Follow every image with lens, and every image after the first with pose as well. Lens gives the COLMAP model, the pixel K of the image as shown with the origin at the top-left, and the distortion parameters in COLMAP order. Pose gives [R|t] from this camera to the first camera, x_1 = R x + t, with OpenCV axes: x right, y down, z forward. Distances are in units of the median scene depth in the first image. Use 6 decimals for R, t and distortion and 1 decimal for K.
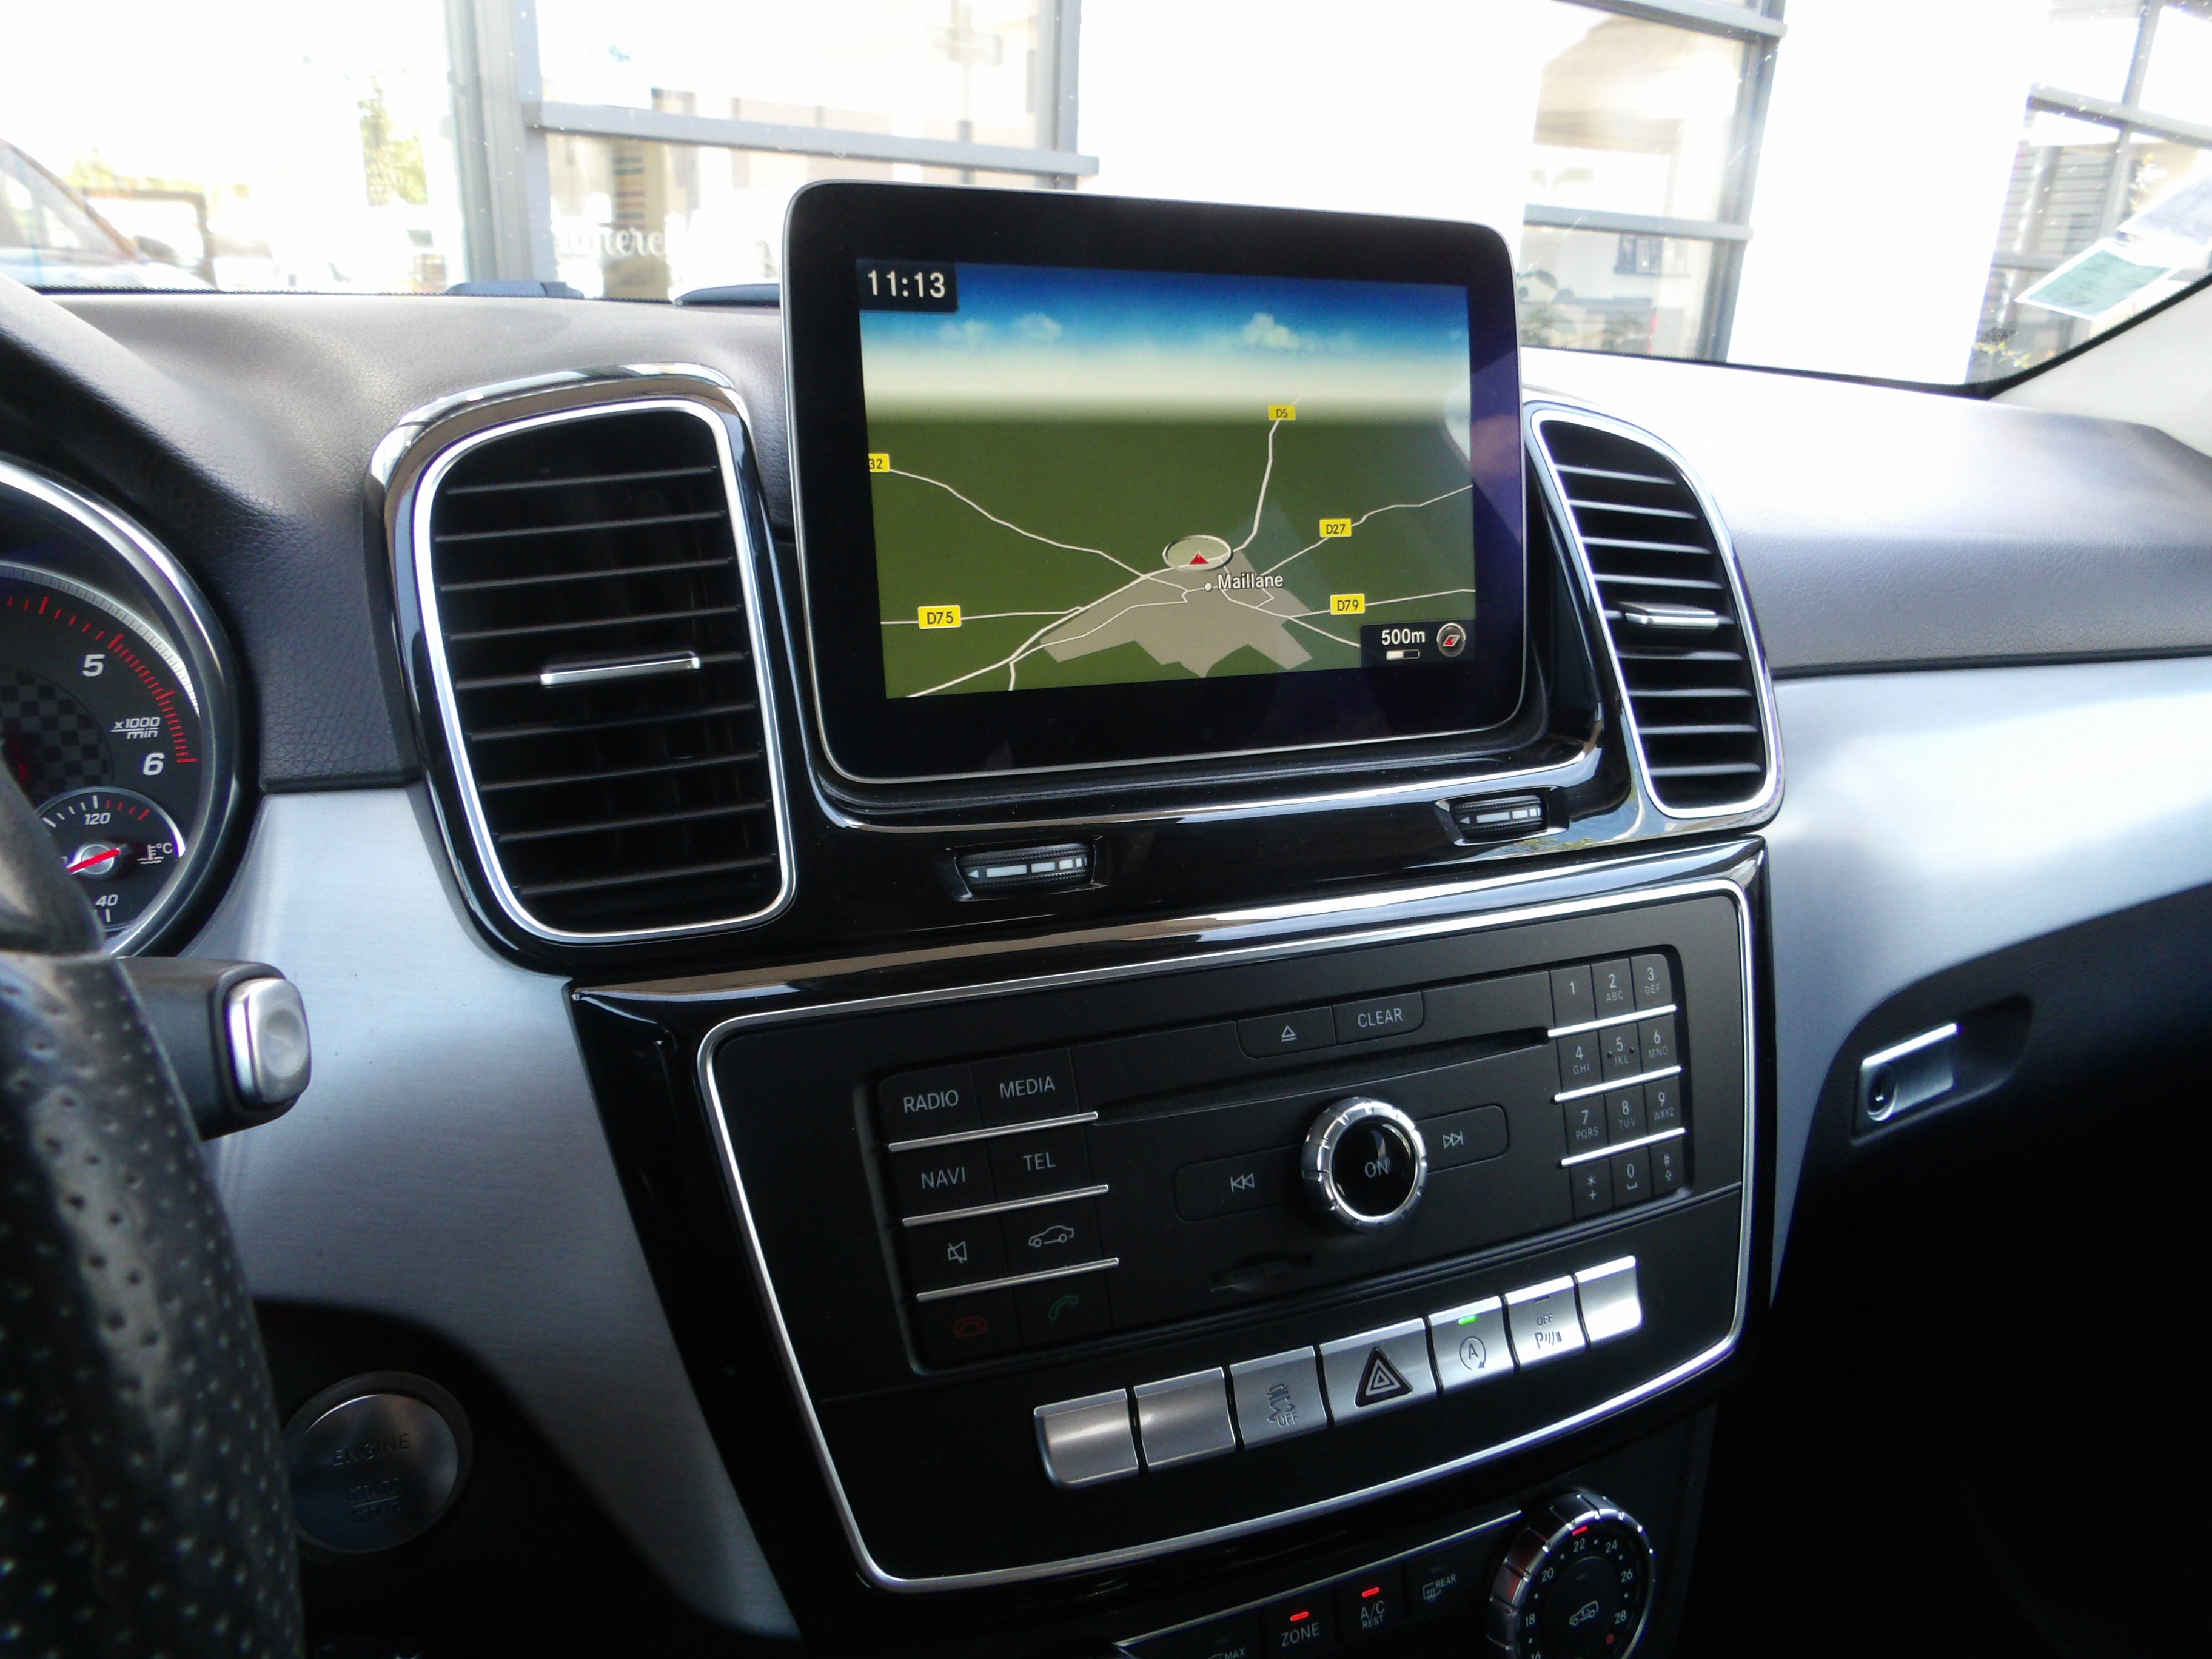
lens RADIAL K [[1556.9, 0, 1119.1], [0, 1556.9, 833.7], [0, 0, 1]] dist [0.003084, 0.001433]
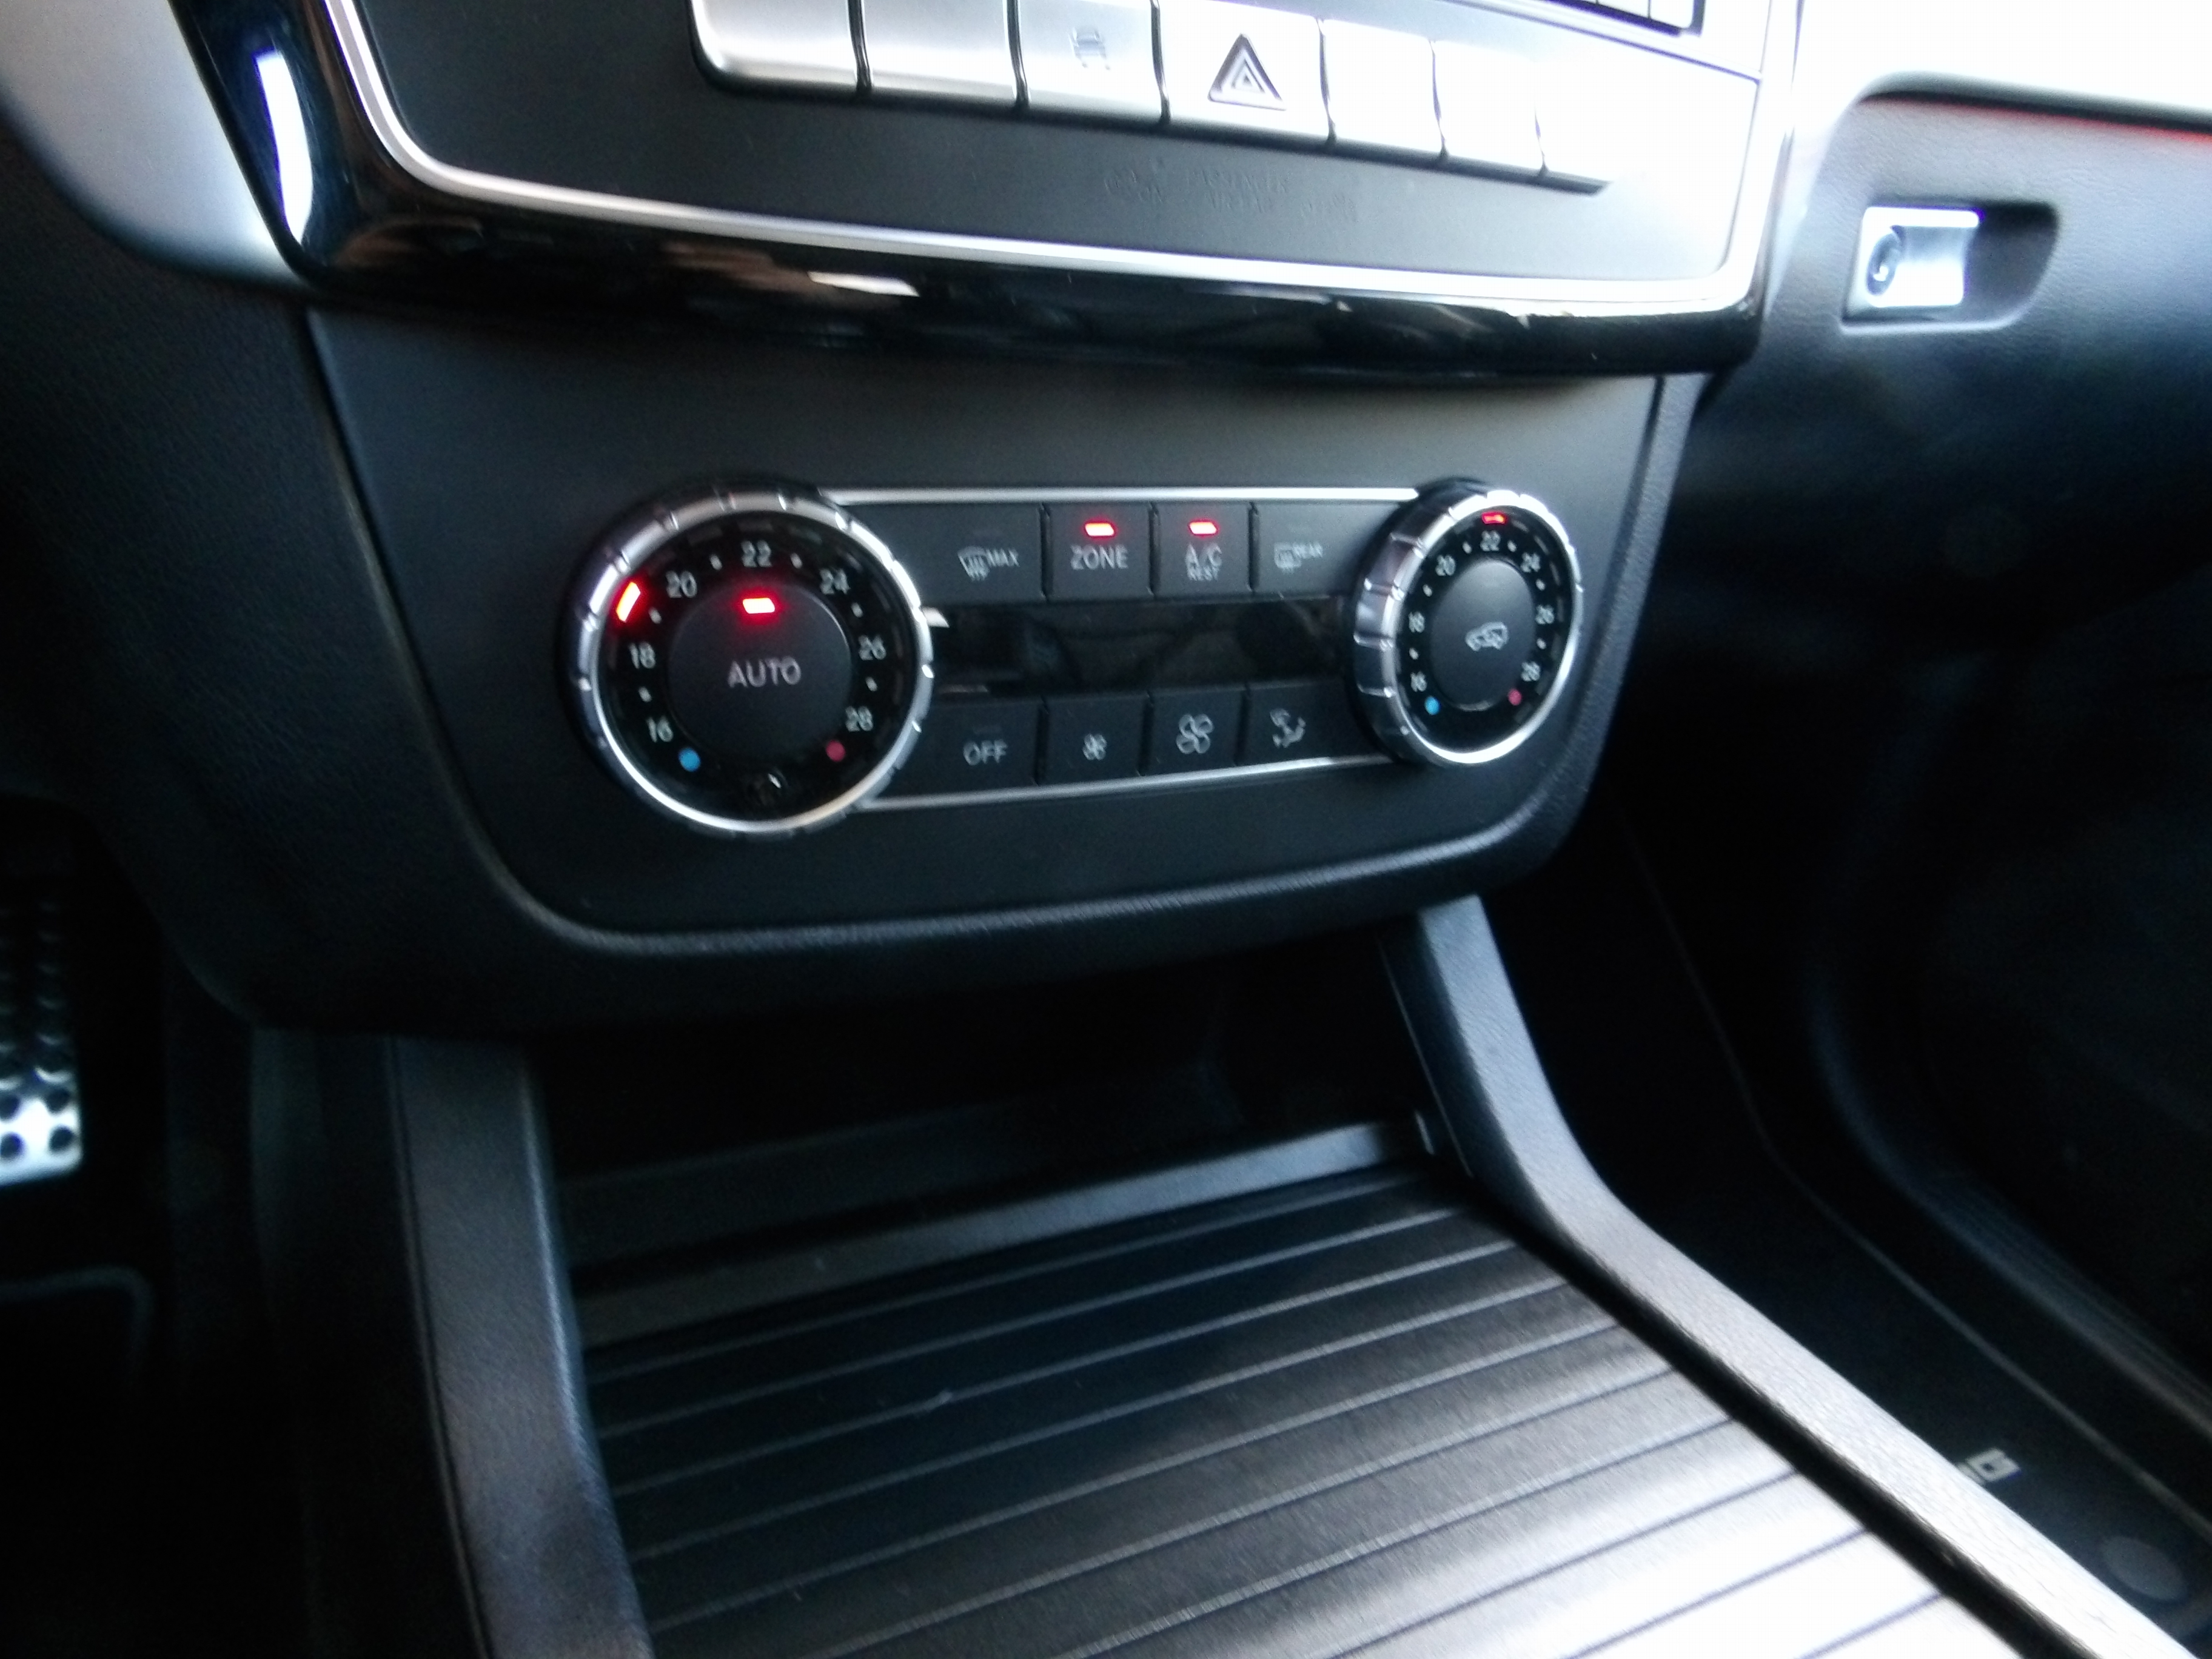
lens RADIAL K [[1556.9, 0, 1100.7], [0, 1556.9, 825.9], [0, 0, 1]] dist [0.003084, 0.001433]
pose [[0.995440, 0.059170, 0.074824, 0.069584], [-0.068285, 0.989704, 0.125790, 0.529758], [-0.066611, -0.130326, 0.989231, 0.284227]]
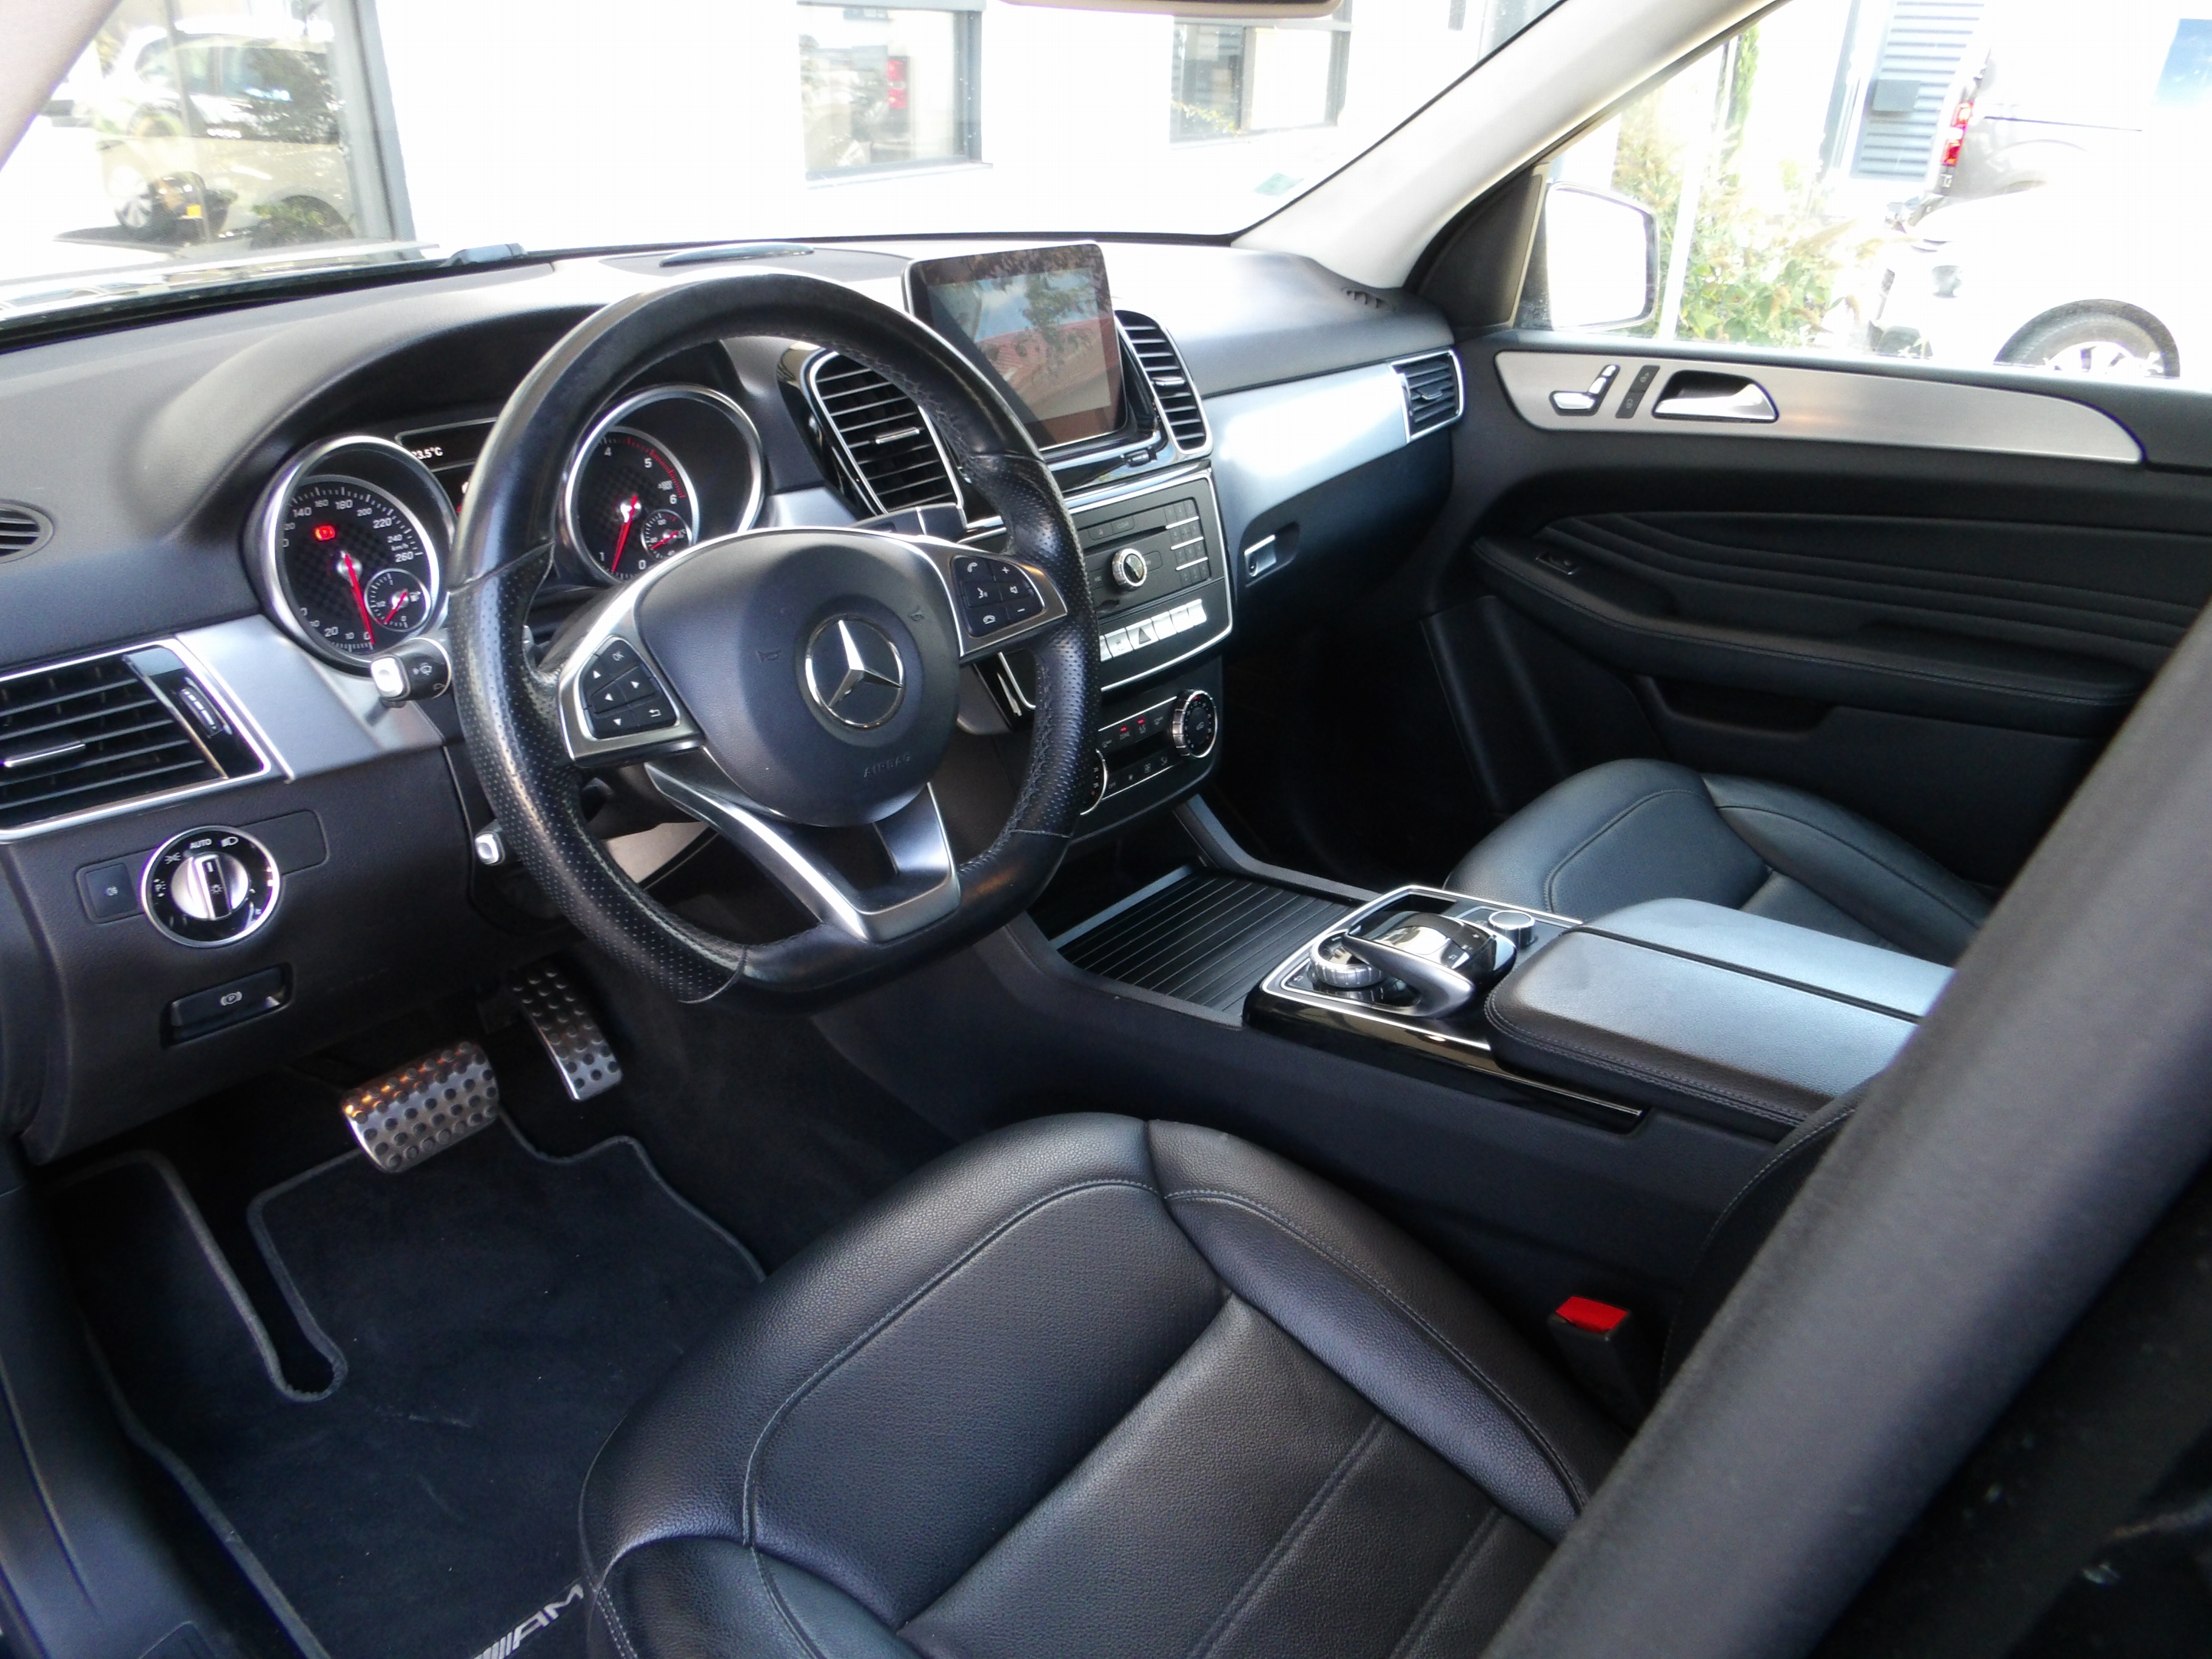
lens RADIAL K [[1556.9, 0, 1107.7], [0, 1556.9, 825.6], [0, 0, 1]] dist [0.003084, 0.001433]
pose [[0.898559, -0.210736, 0.384945, -1.095851], [0.153776, 0.972741, 0.173572, 0.147160], [-0.411030, -0.096769, 0.906471, -1.723518]]
